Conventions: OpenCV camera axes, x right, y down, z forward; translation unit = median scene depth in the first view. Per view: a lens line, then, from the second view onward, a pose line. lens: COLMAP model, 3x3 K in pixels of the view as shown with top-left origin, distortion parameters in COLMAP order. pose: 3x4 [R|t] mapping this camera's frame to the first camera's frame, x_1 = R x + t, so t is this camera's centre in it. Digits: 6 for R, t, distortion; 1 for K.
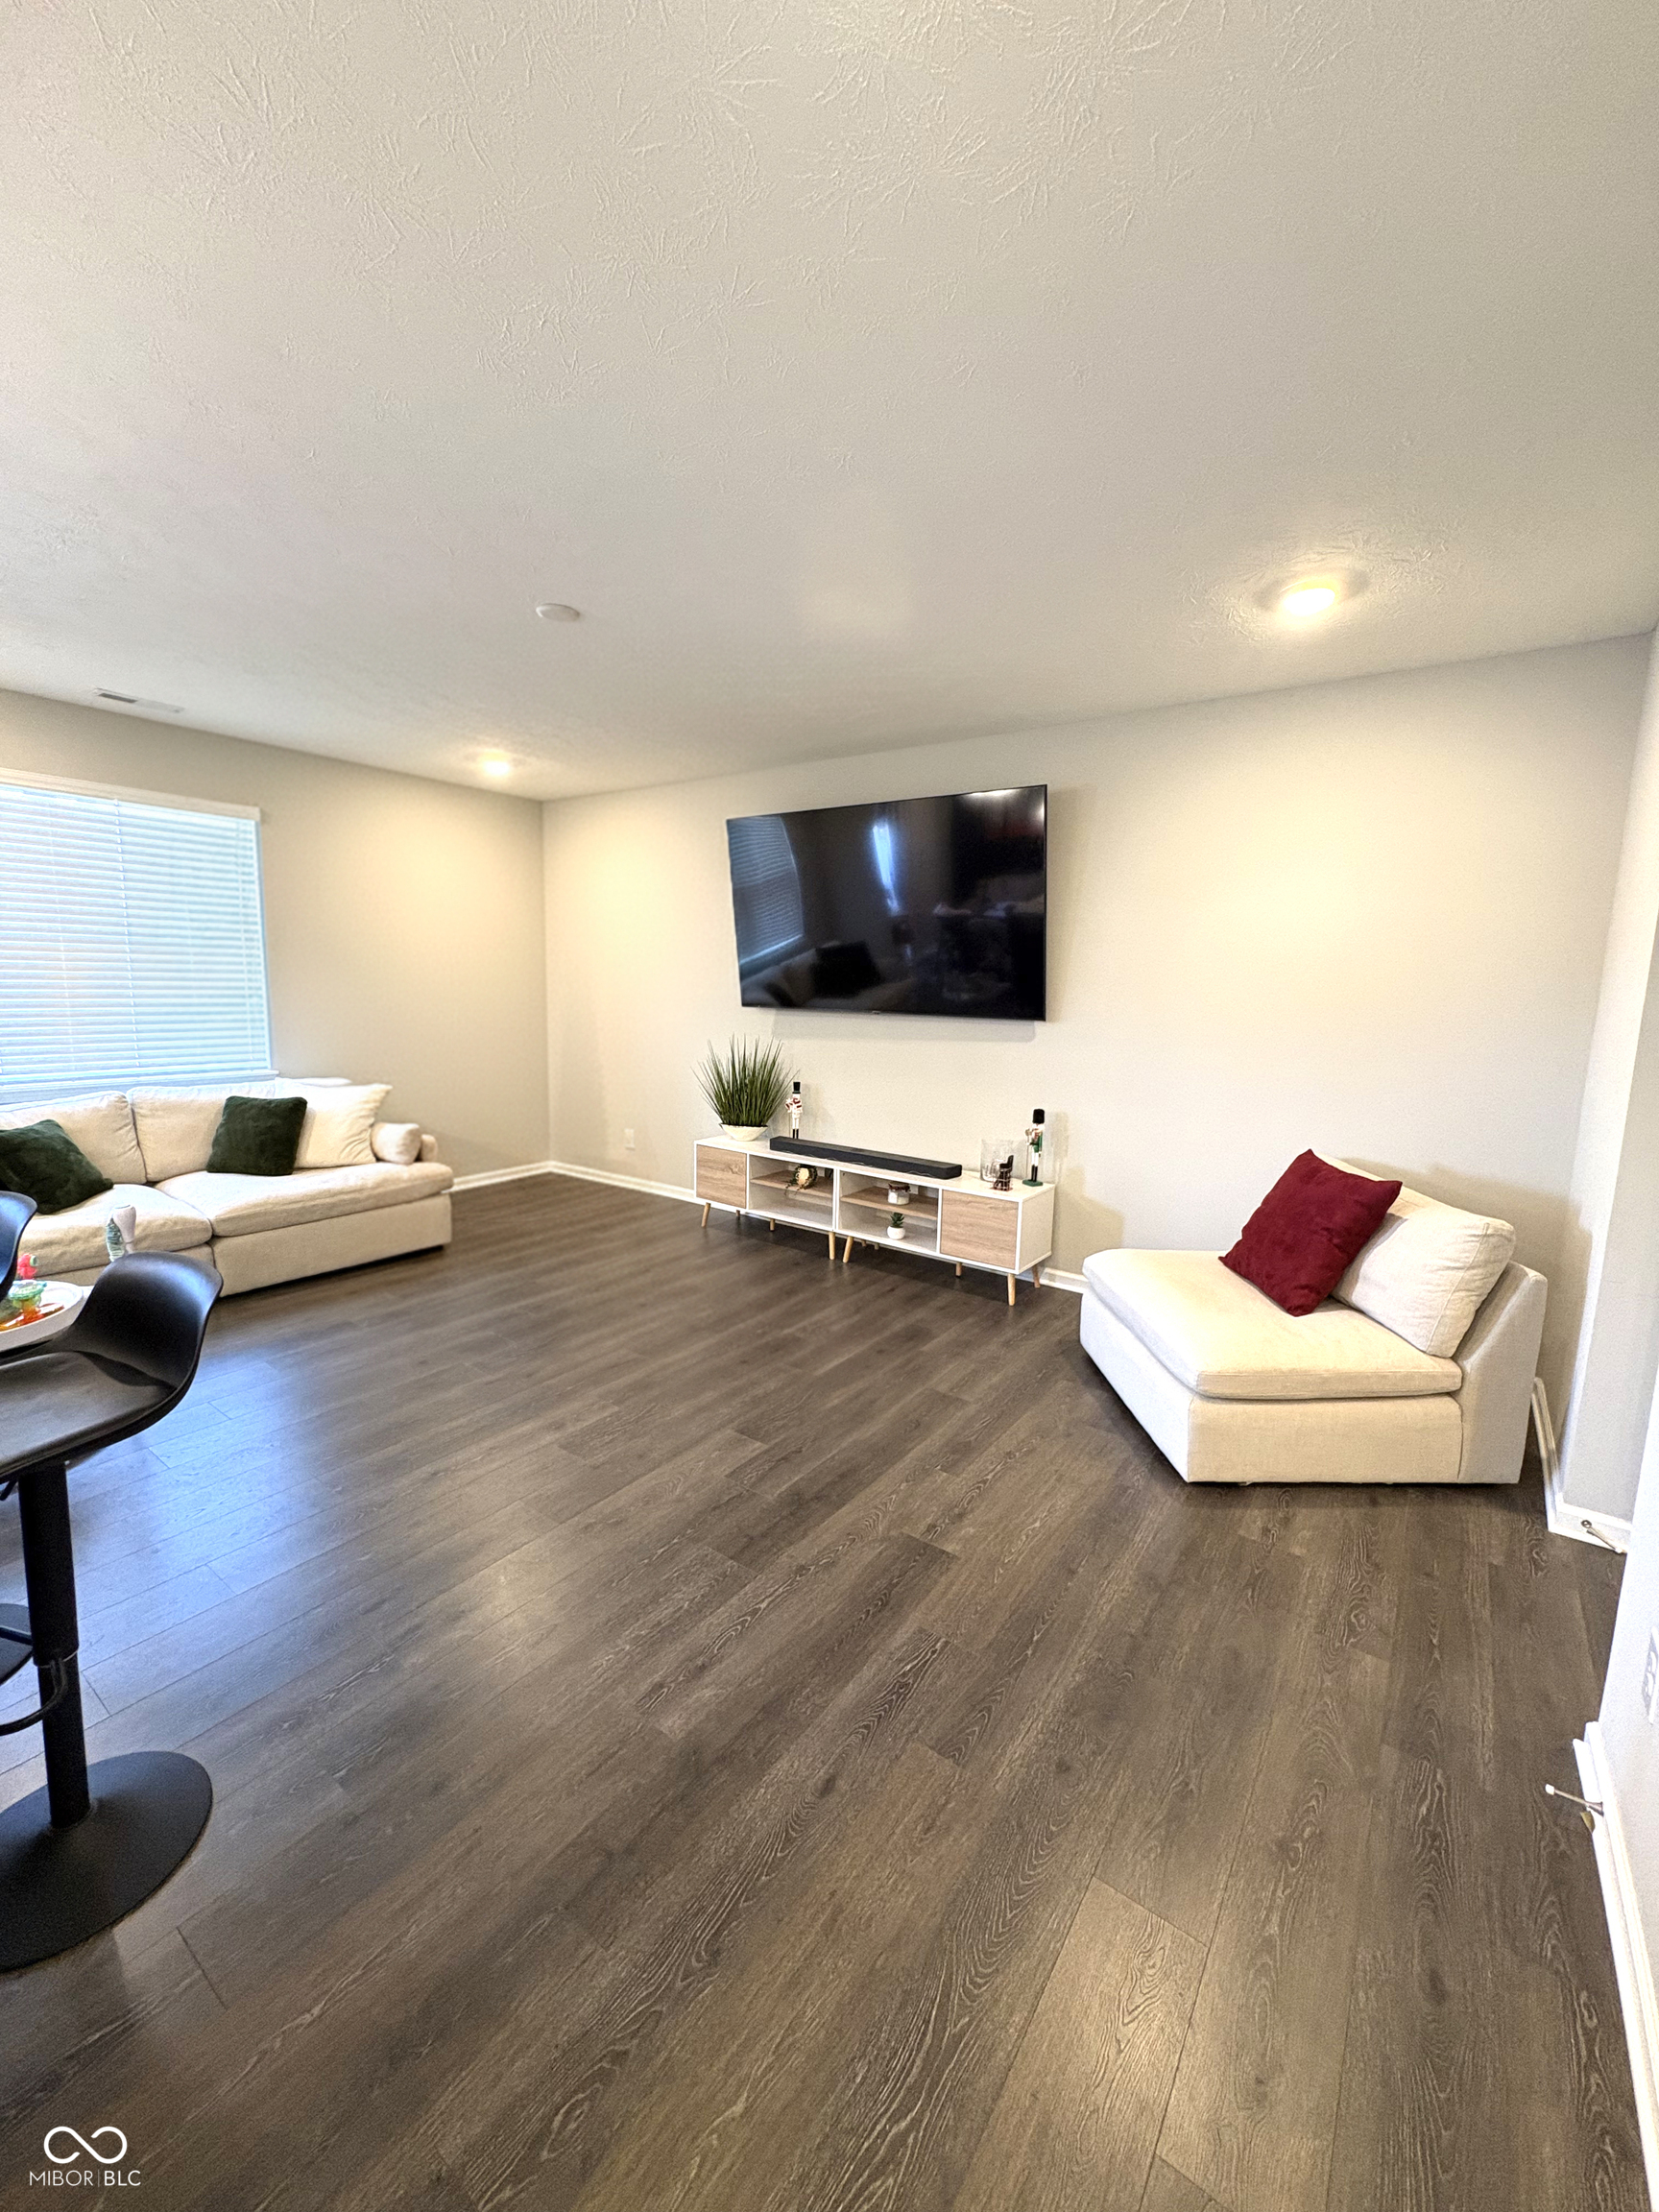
lens RADIAL K [[879.0, 0, 785.5], [0, 879.0, 1088.5], [0, 0, 1]] dist [-0.000551, -0.001056]
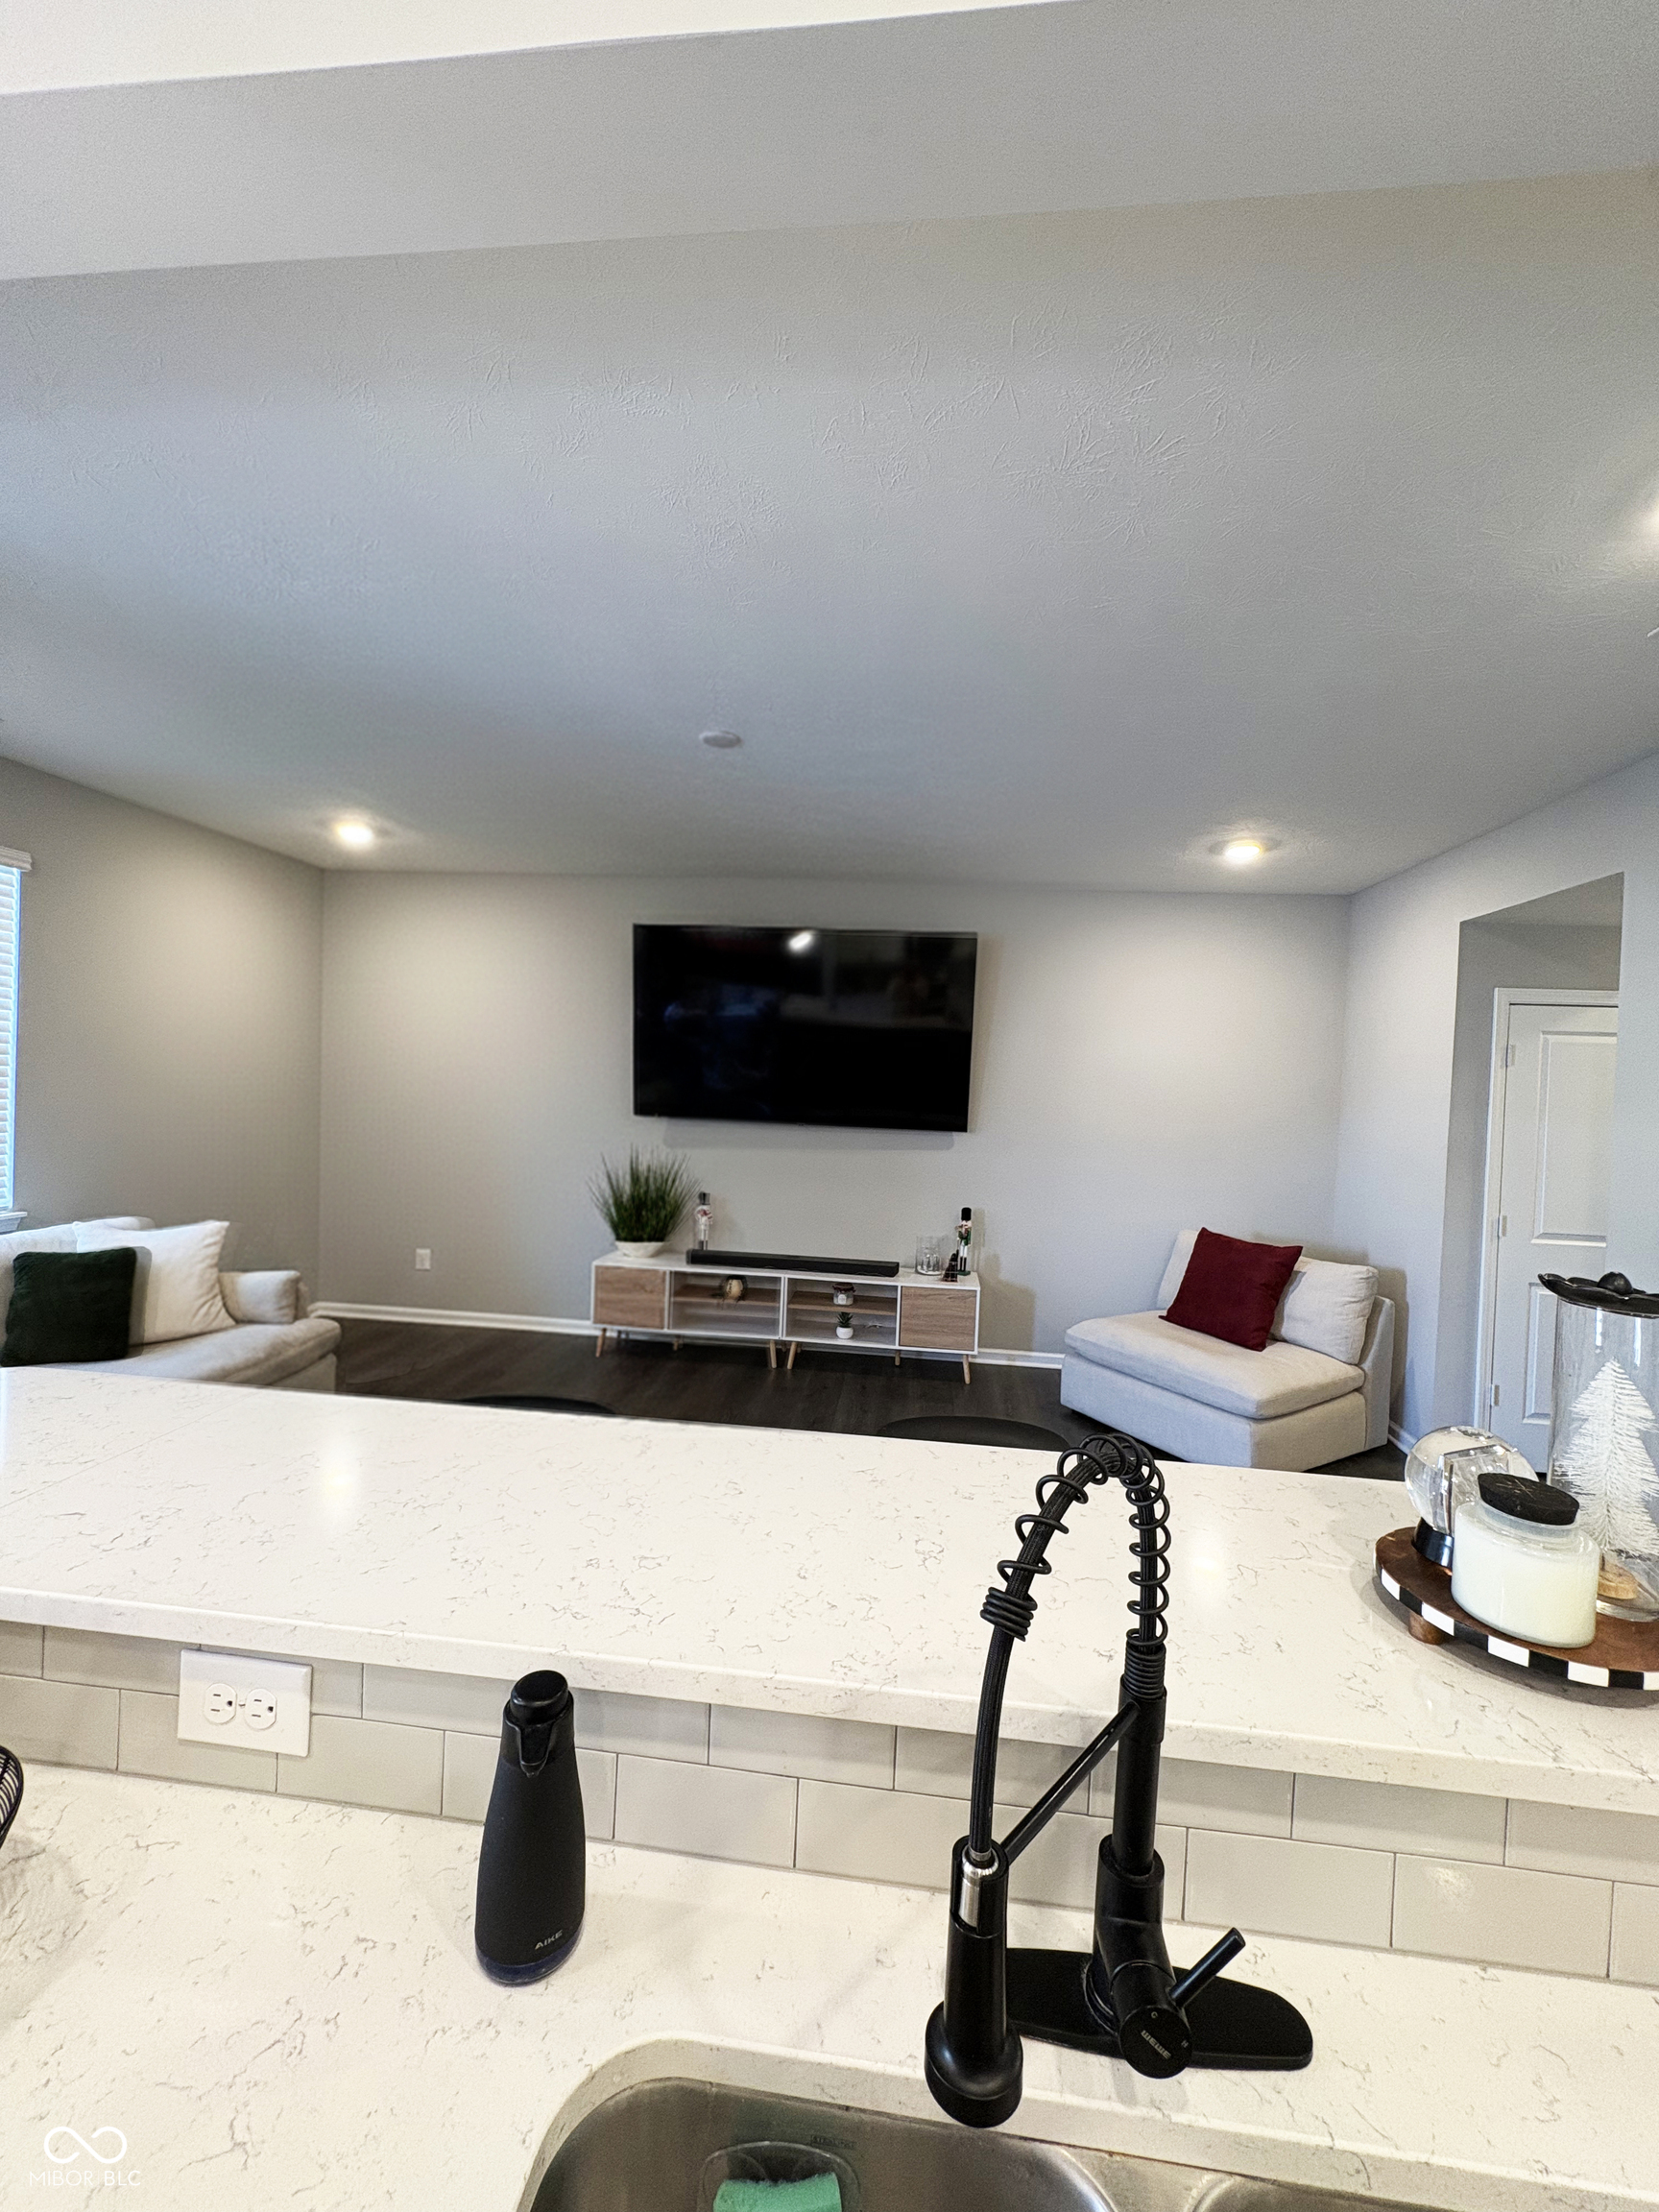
lens RADIAL K [[879.0, 0, 843.0], [0, 879.0, 1092.8], [0, 0, 1]] dist [-0.000551, -0.001056]
pose [[0.864760, 0.010999, 0.502065, -0.408699], [0.040668, 0.994943, -0.091842, -0.025646], [-0.500536, 0.099839, 0.859940, 0.066886]]
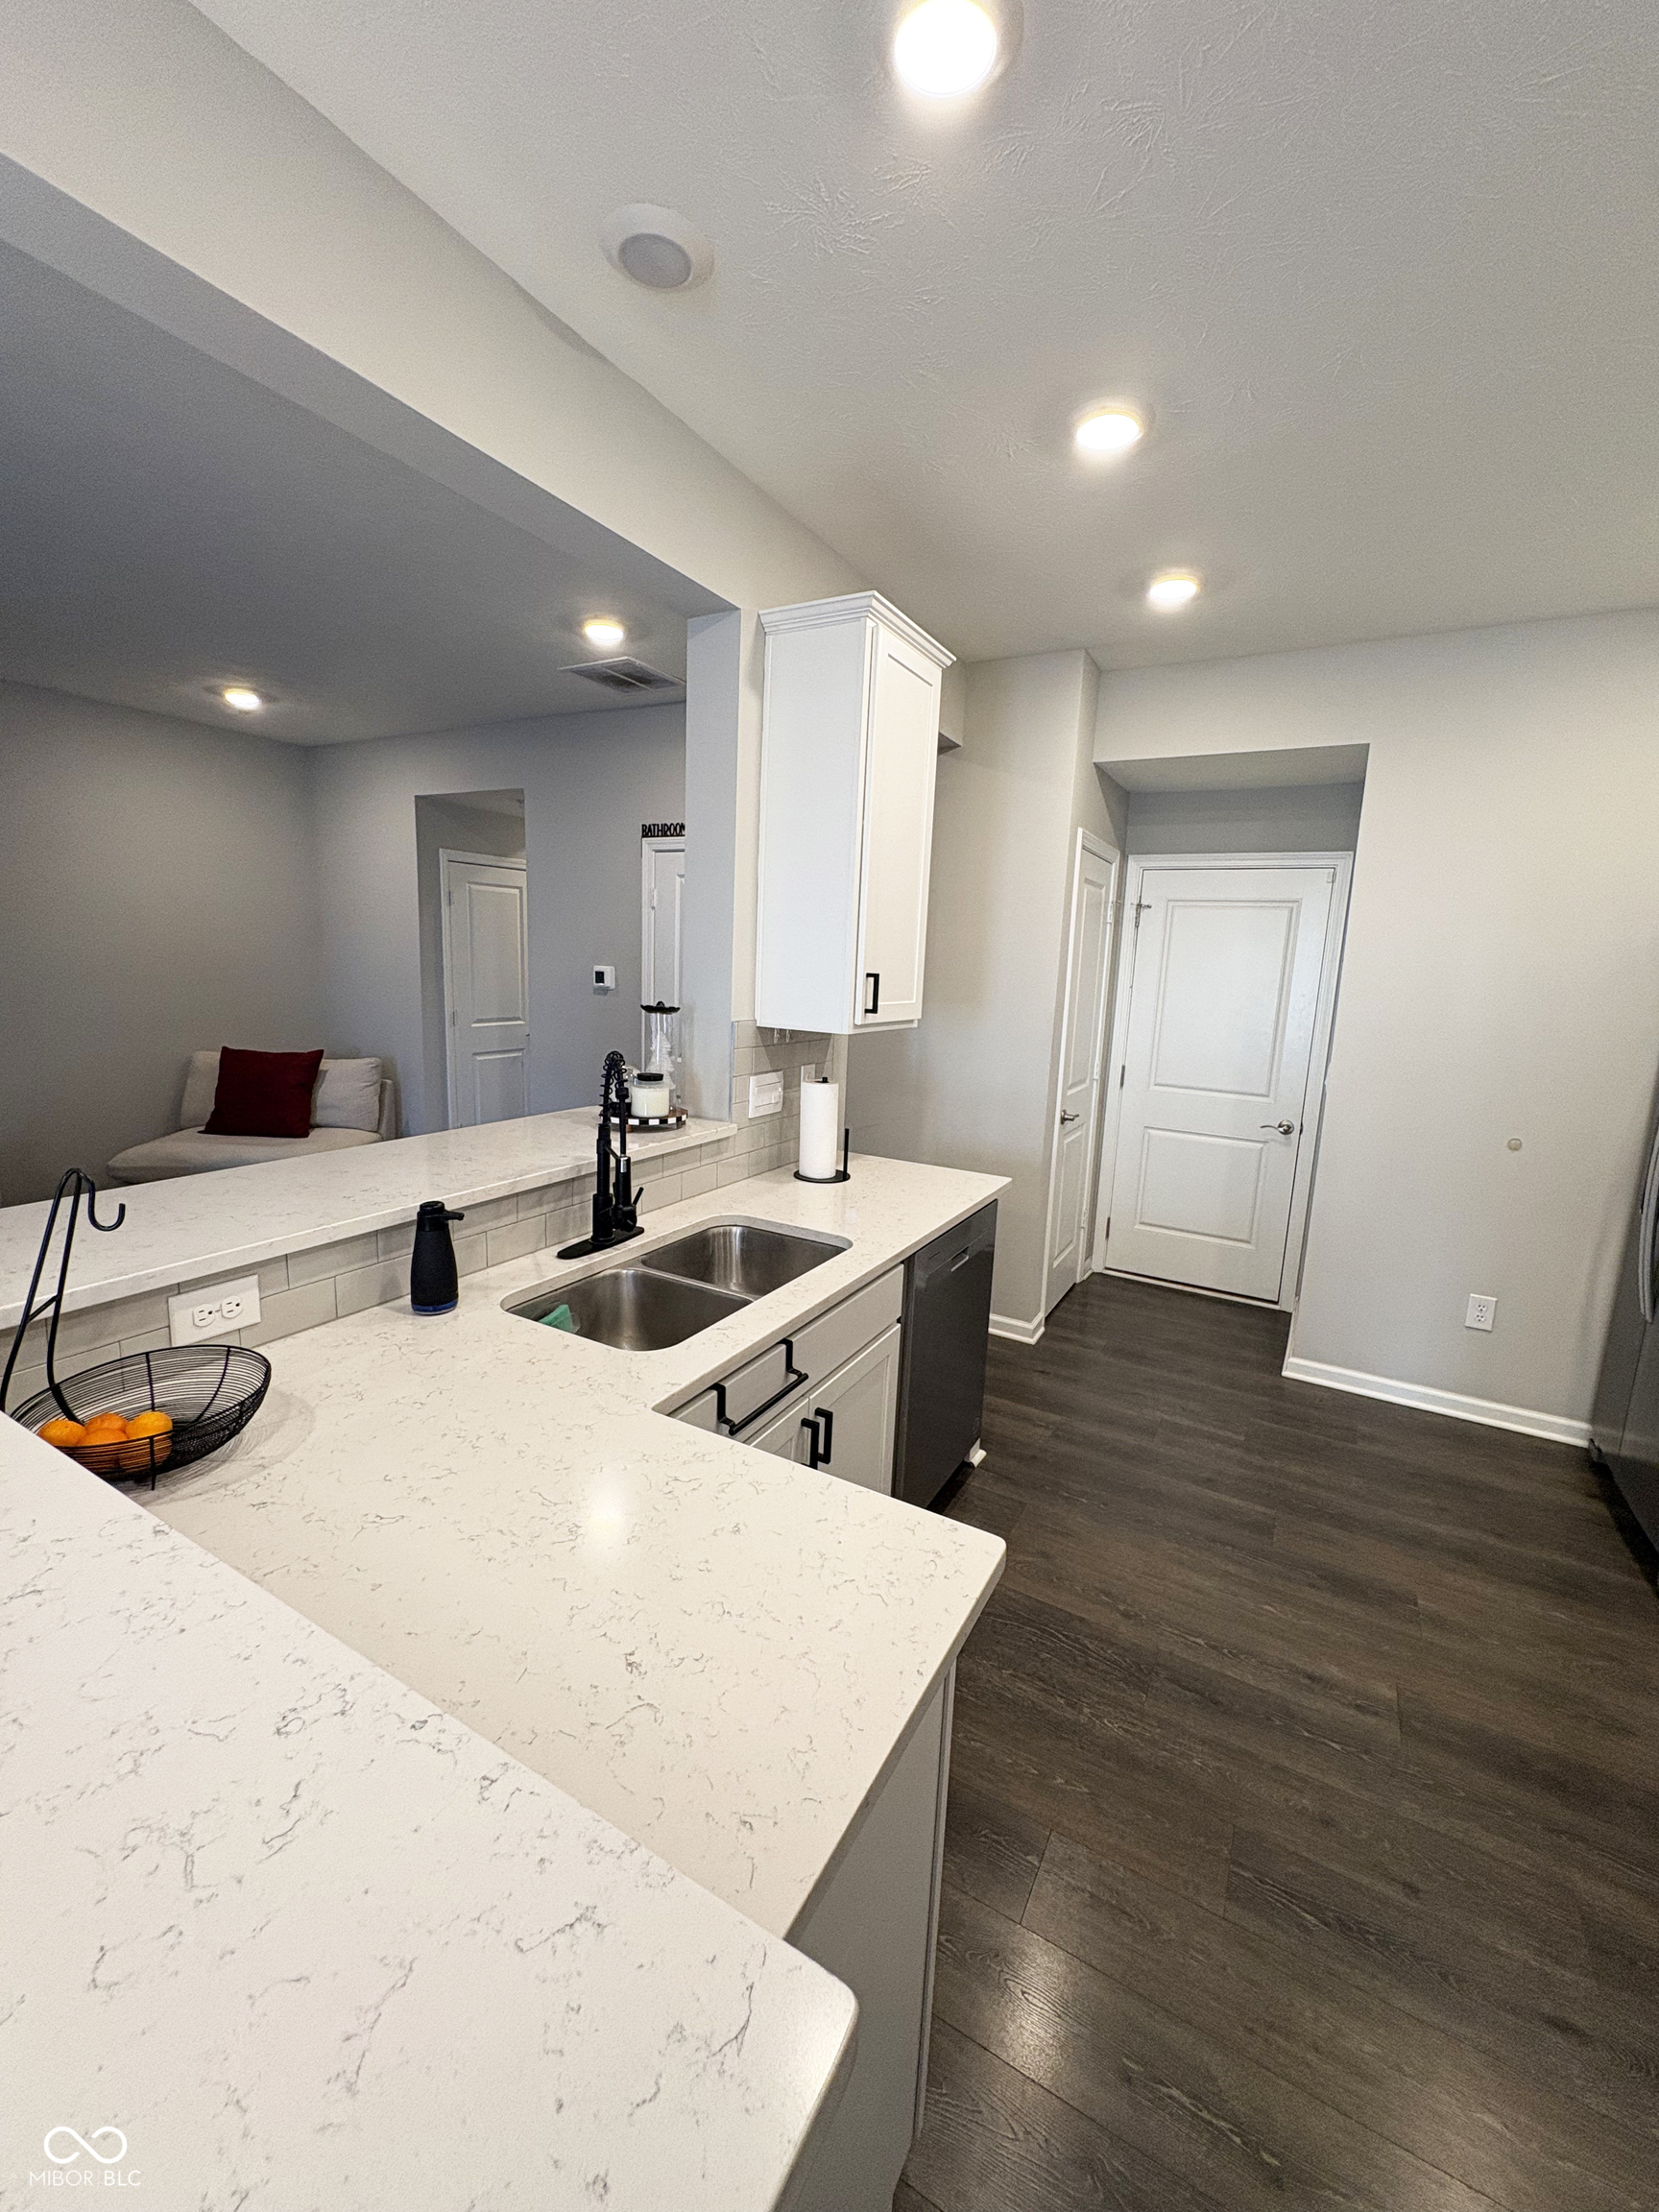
lens RADIAL K [[879.0, 0, 830.2], [0, 879.0, 1107.2], [0, 0, 1]] dist [-0.000551, -0.001056]
pose [[-0.122238, -0.194634, 0.973229, -0.716136], [0.085036, 0.974923, 0.205653, -0.035921], [-0.988851, 0.107898, -0.102622, 0.105738]]
